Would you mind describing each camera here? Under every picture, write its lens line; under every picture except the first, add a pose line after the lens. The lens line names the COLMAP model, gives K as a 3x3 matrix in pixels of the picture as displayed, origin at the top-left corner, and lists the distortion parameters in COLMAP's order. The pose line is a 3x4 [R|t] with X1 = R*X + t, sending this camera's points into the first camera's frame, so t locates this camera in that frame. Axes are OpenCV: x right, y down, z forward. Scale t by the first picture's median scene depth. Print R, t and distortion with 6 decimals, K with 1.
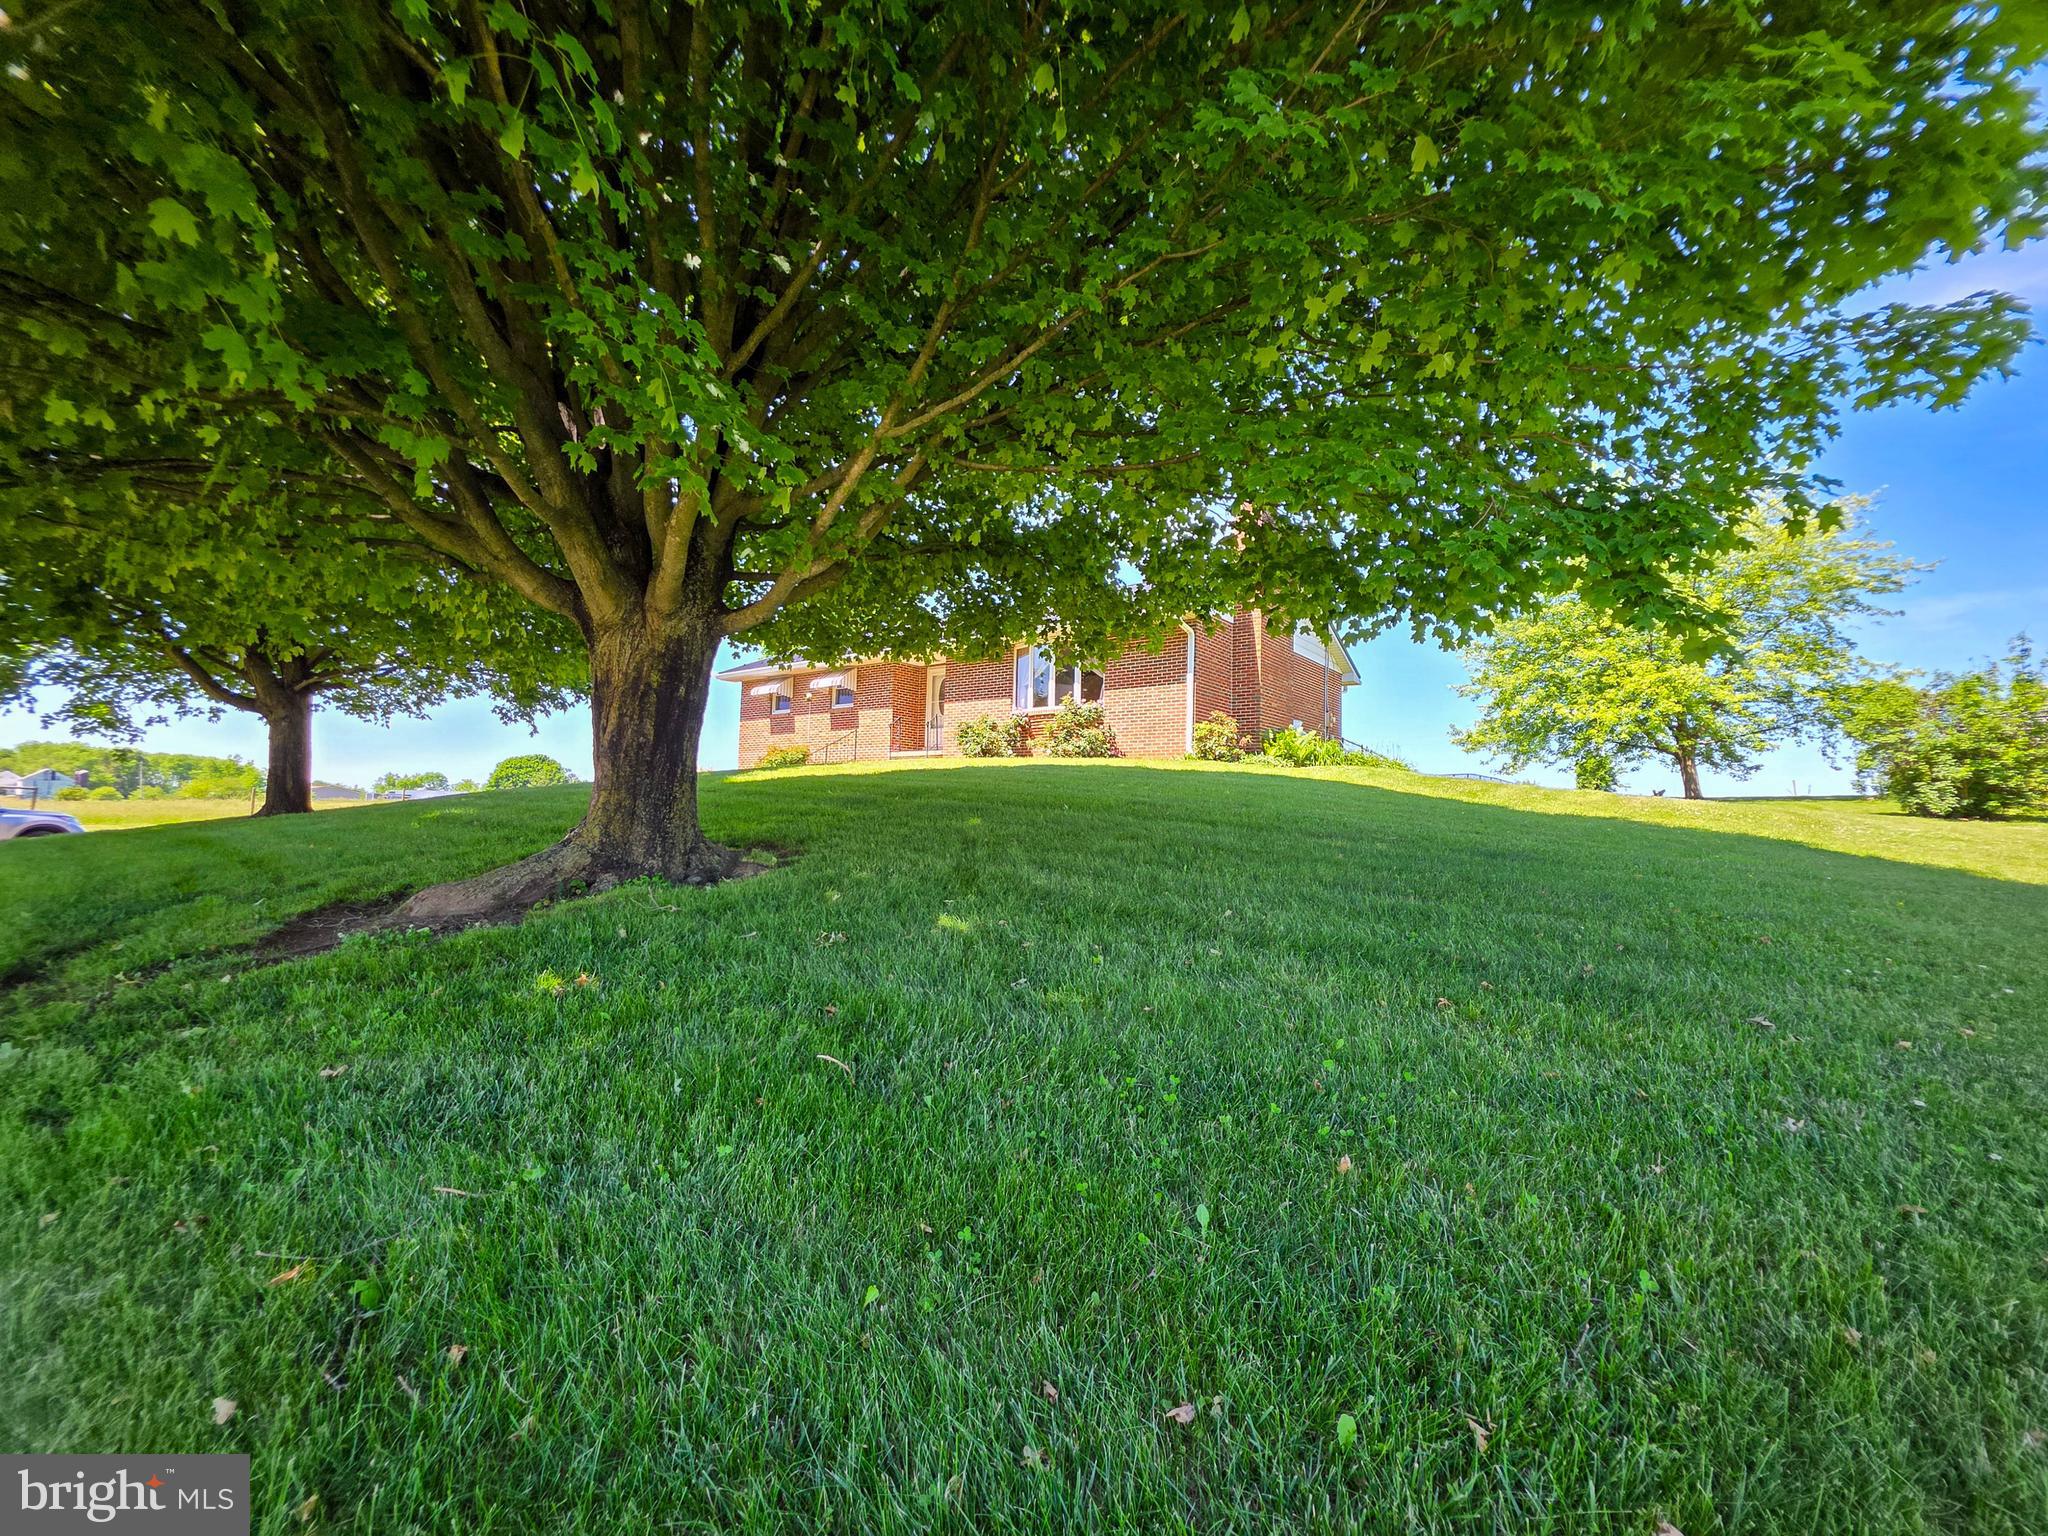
lens RADIAL K [[824.8, 0, 1025.9], [0, 824.8, 782.7], [0, 0, 1]] dist [0.010443, -0.002555]
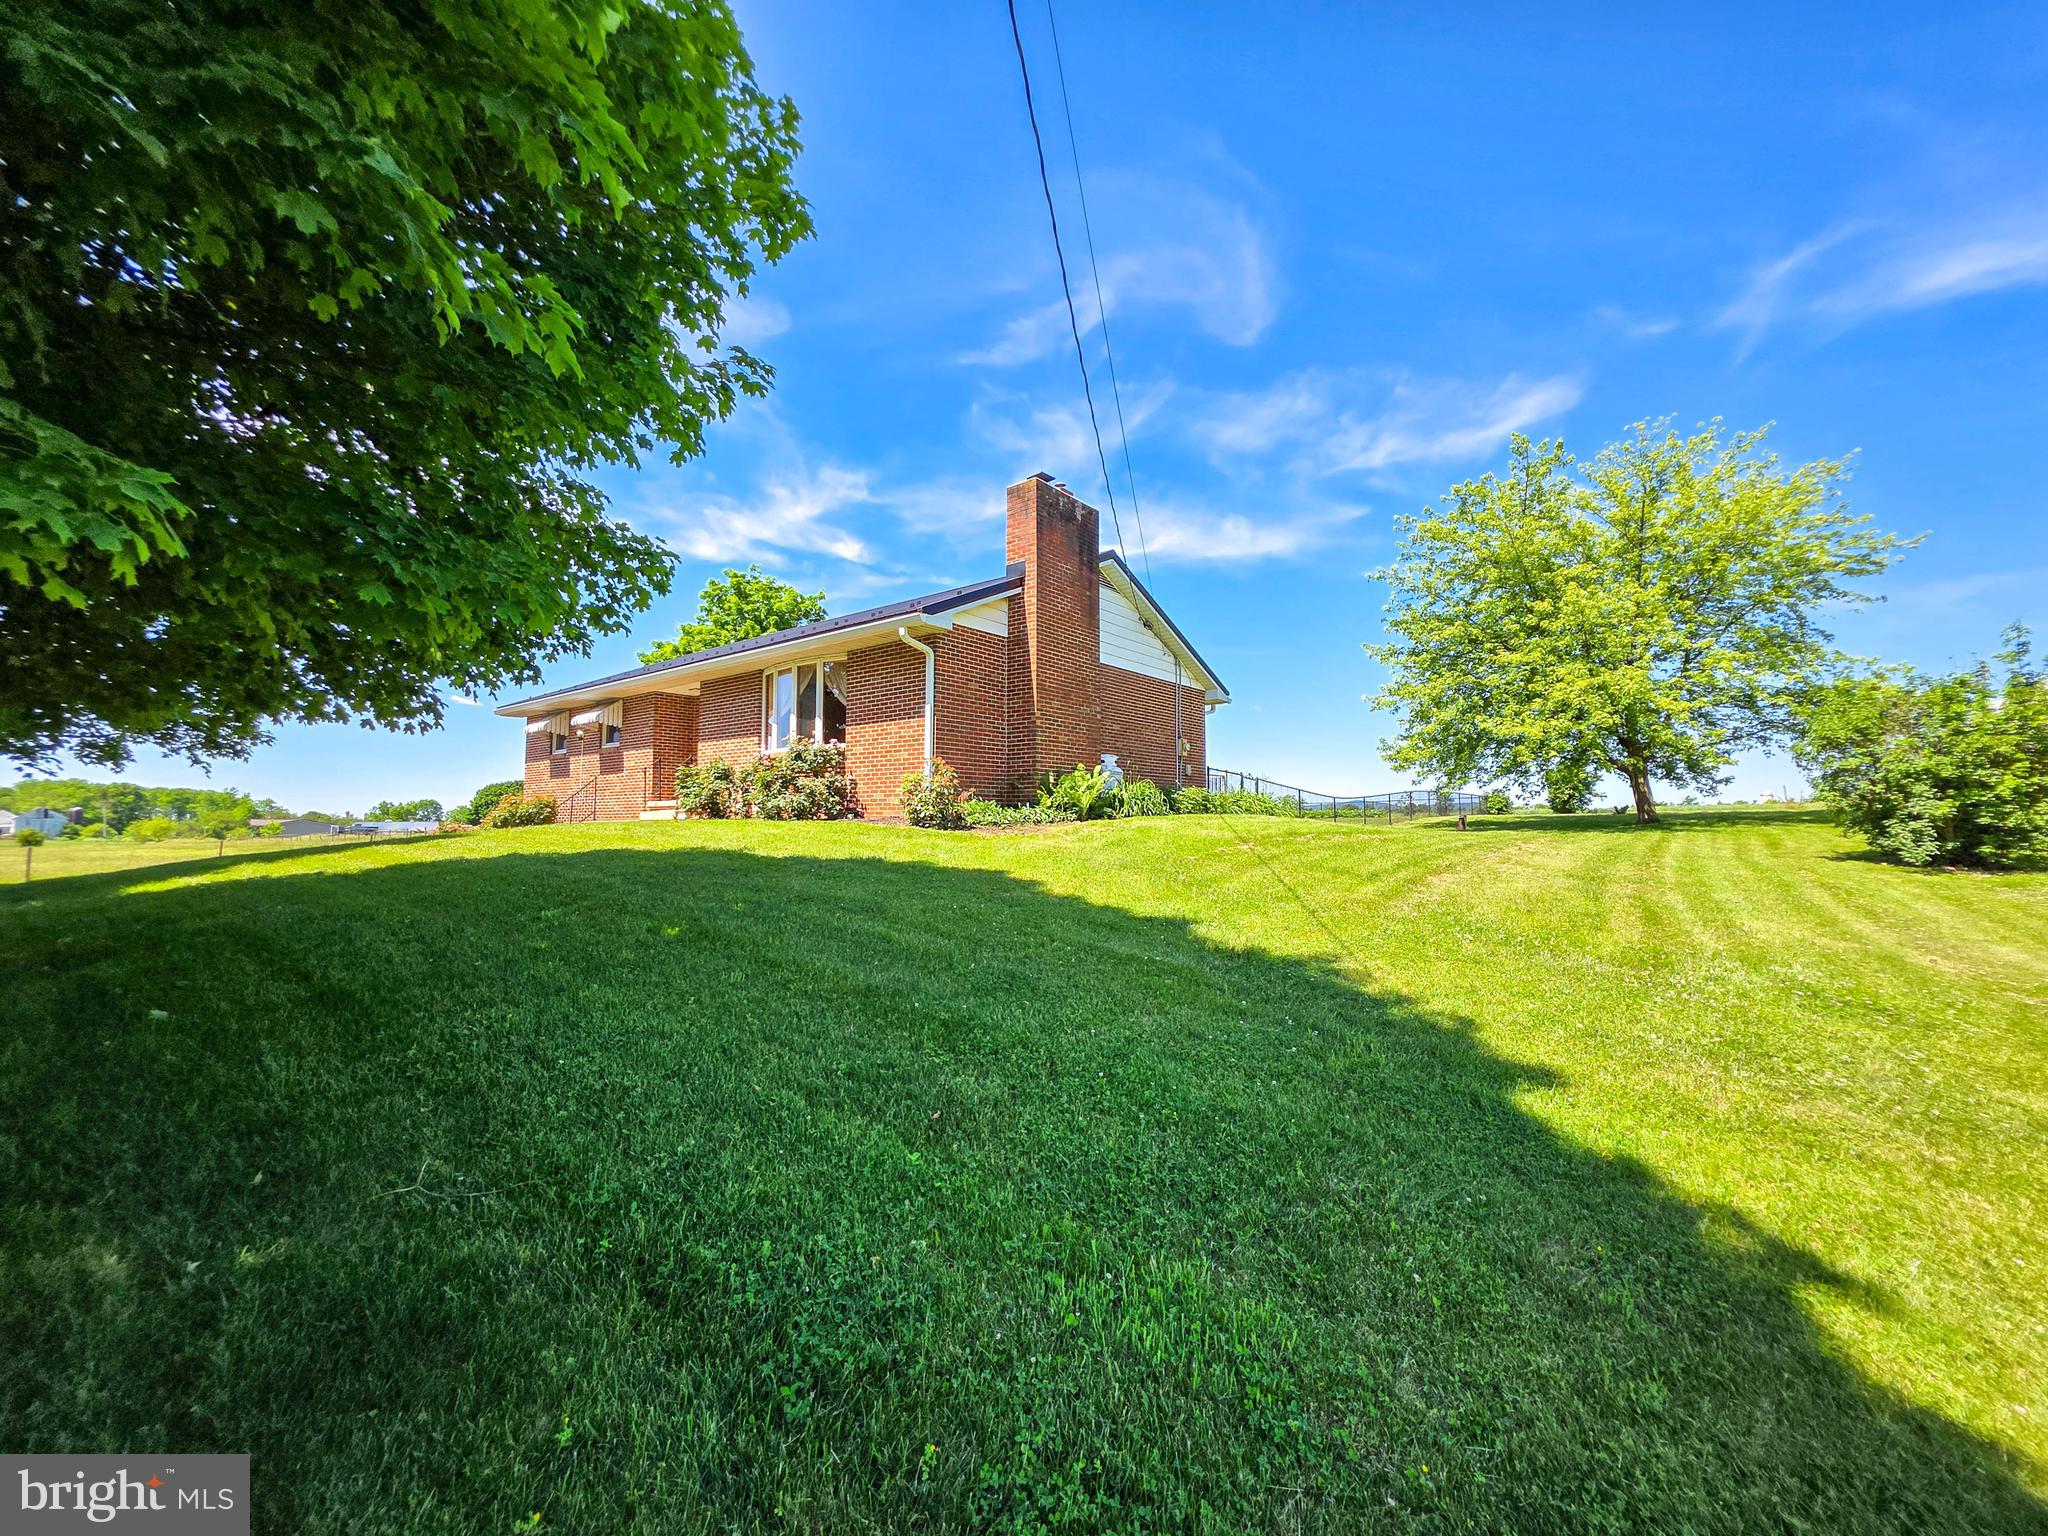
lens RADIAL K [[824.8, 0, 1025.8], [0, 824.8, 784.9], [0, 0, 1]] dist [0.010443, -0.002555]
pose [[0.999577, -0.026678, -0.011558, 0.193178], [0.026574, 0.999606, -0.009014, -0.031221], [0.011794, 0.008703, 0.999893, 0.150625]]
